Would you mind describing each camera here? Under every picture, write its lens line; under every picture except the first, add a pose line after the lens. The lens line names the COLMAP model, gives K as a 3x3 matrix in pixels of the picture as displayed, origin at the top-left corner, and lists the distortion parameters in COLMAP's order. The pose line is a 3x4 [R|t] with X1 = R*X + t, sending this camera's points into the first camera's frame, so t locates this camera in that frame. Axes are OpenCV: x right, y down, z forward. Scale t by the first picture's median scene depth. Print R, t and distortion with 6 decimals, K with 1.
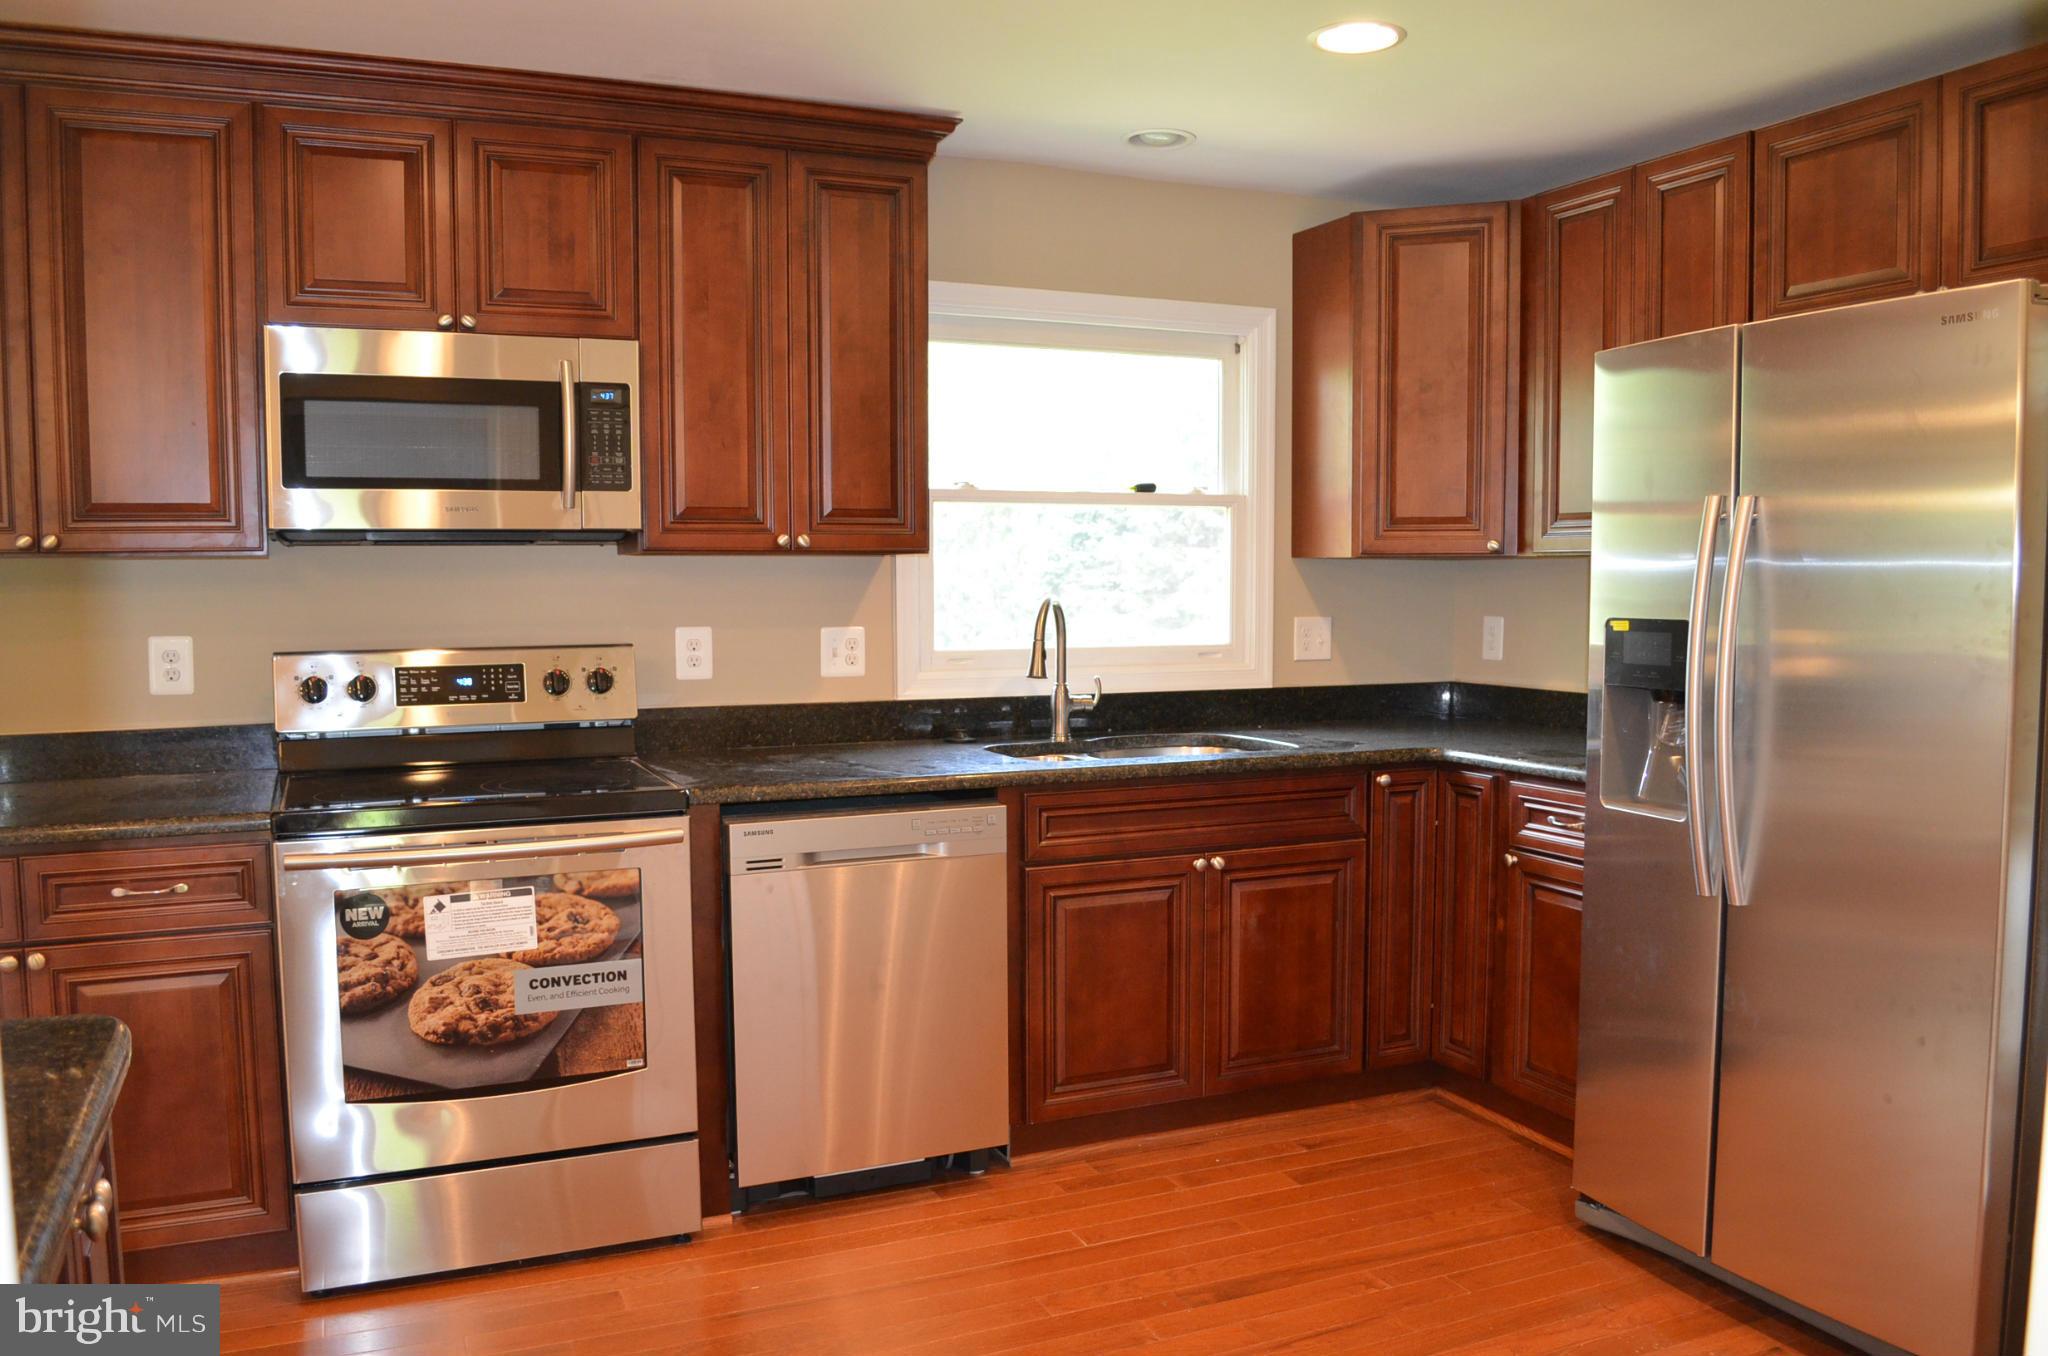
lens RADIAL K [[1609.3, 0, 1020.2], [0, 1609.3, 707.8], [0, 0, 1]] dist [-0.083951, 0.015089]
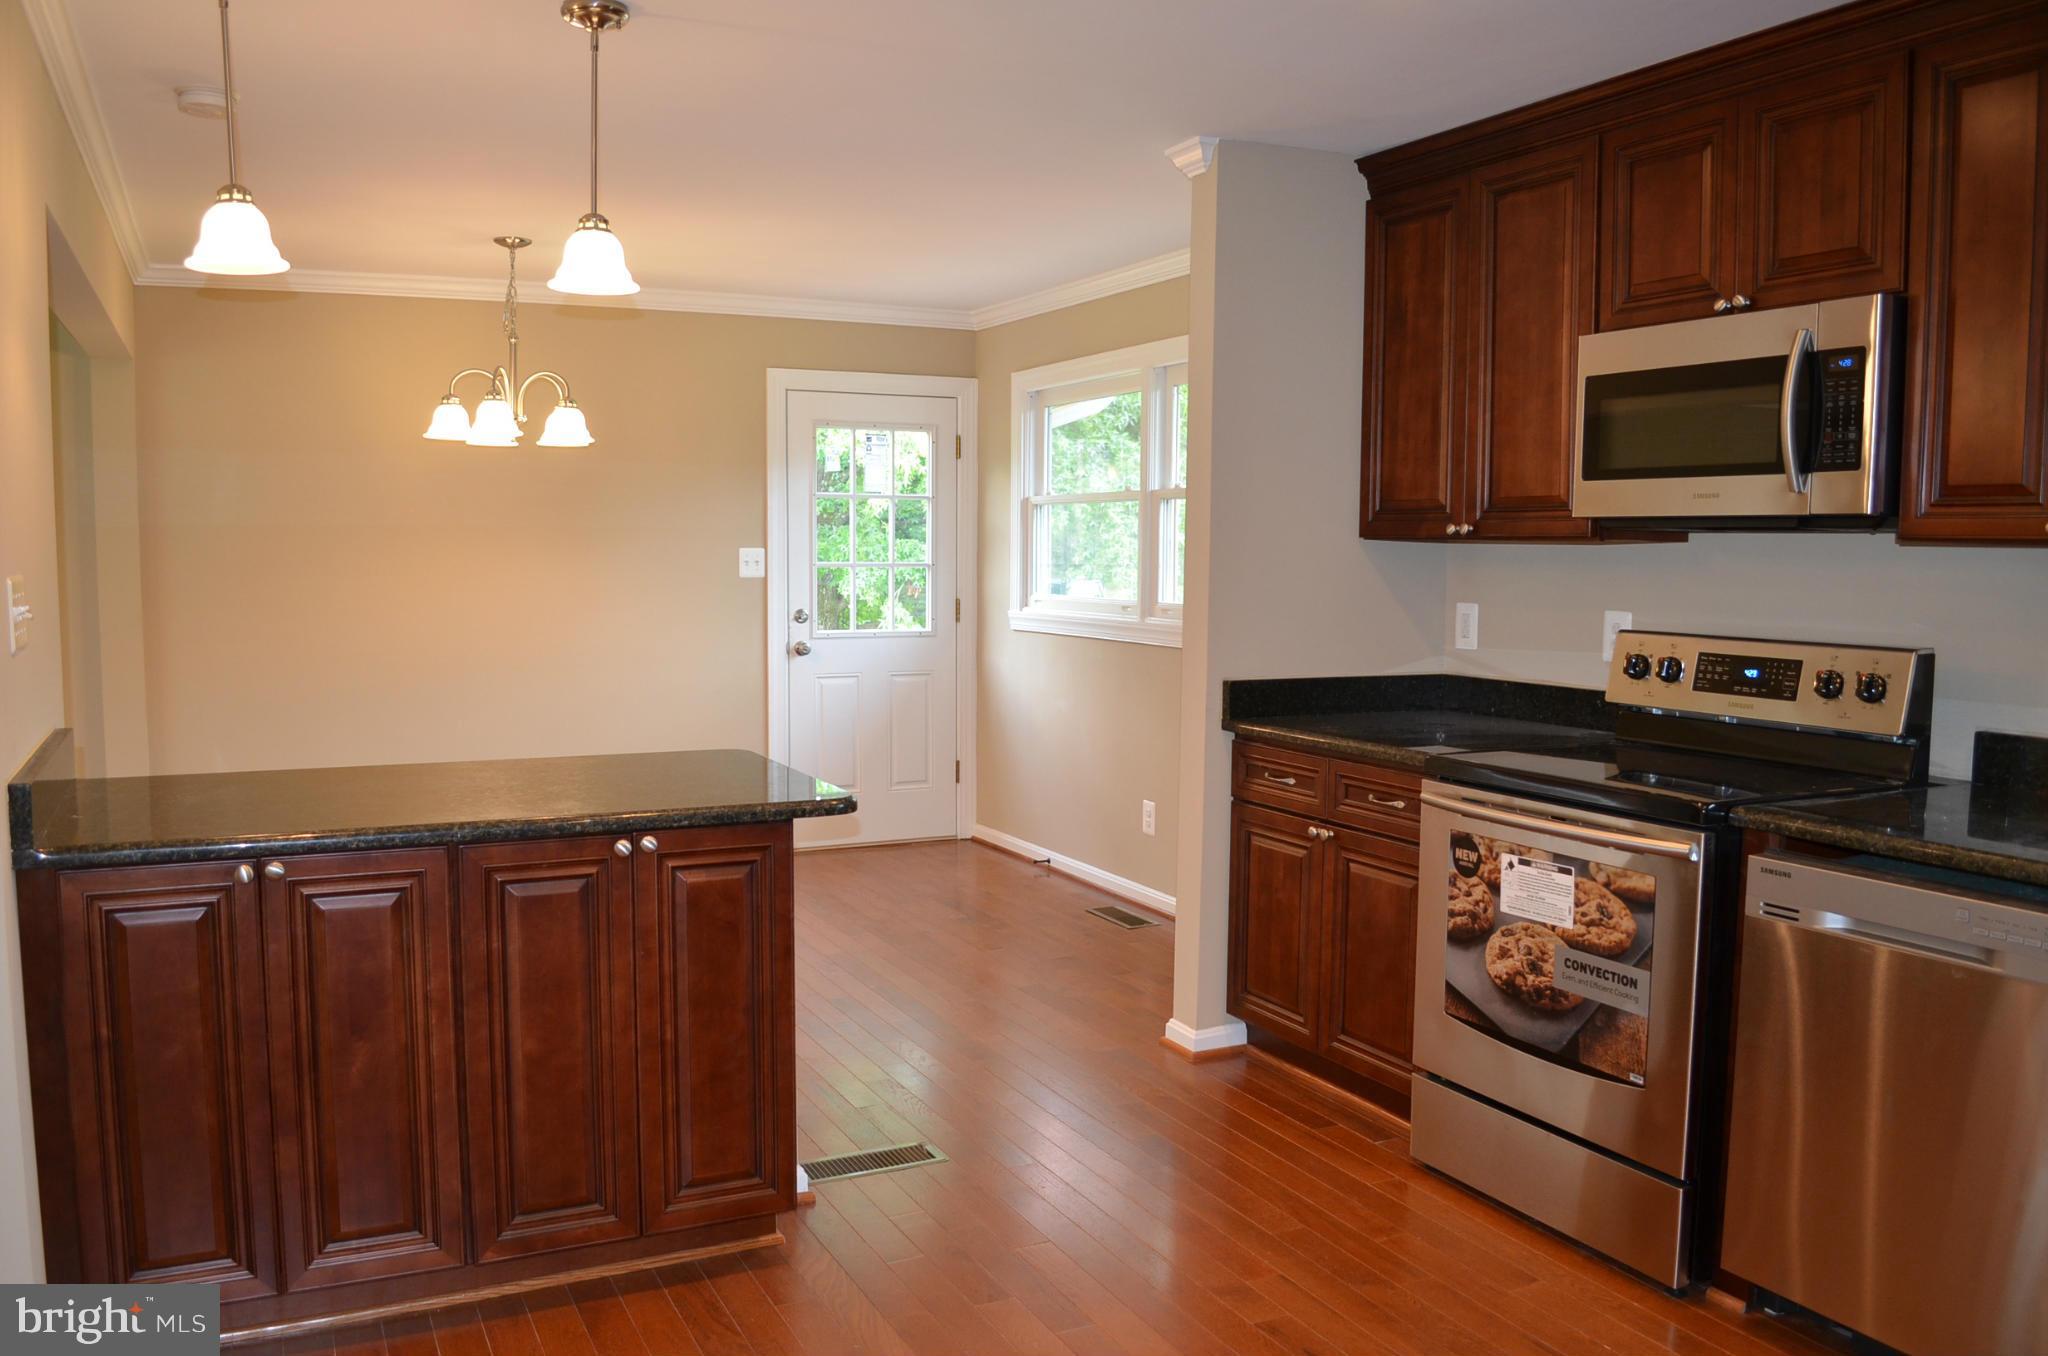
lens RADIAL K [[1609.3, 0, 1020.2], [0, 1609.3, 707.8], [0, 0, 1]] dist [-0.083951, 0.015089]
pose [[0.040380, 0.103338, -0.993826, 0.676289], [-0.092080, 0.990790, 0.099281, -0.057400], [0.994932, 0.087503, 0.049523, 0.586190]]
